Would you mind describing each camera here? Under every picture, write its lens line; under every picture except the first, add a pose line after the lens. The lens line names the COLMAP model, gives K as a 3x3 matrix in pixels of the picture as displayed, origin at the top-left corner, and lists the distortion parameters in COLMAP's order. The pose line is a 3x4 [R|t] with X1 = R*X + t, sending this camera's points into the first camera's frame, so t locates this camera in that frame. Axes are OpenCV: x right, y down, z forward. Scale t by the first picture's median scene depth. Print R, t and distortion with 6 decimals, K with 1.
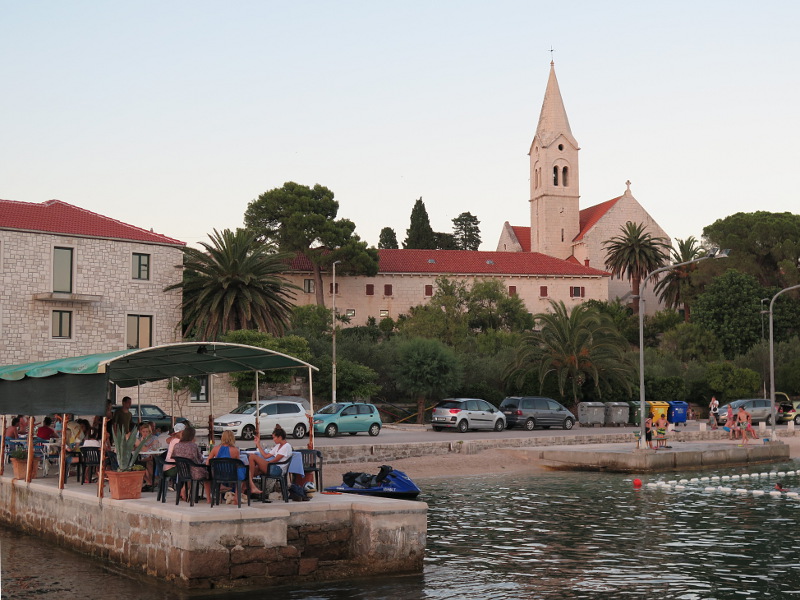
lens RADIAL K [[1152.7, 0, 400.9], [0, 1152.7, 302.0], [0, 0, 1]] dist [-0.013305, 0.000000]
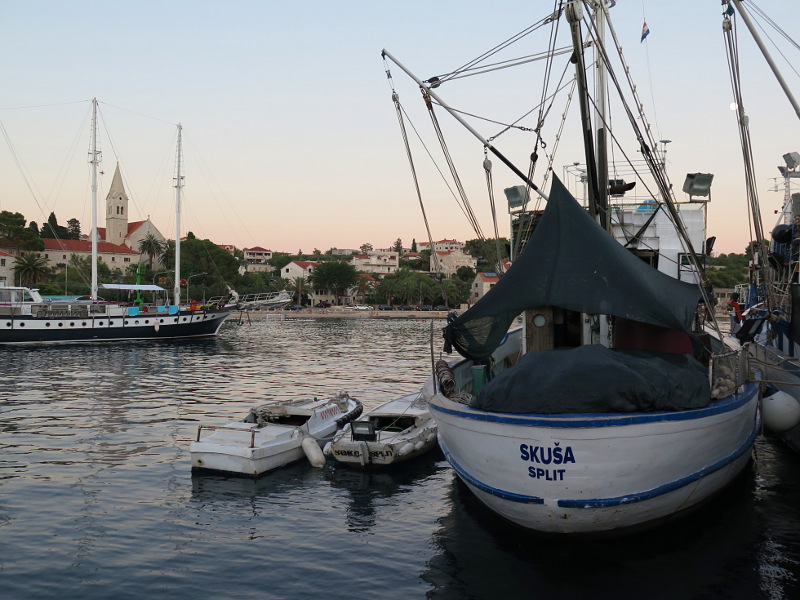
lens RADIAL K [[661.6, 0, 399.1], [0, 661.6, 305.4], [0, 0, 1]] dist [-0.007932, -0.010232]
pose [[0.844442, 0.010916, 0.535535, -0.111530], [-0.060091, 0.995412, 0.074462, -0.048388], [-0.532265, -0.095060, 0.841224, -0.524018]]
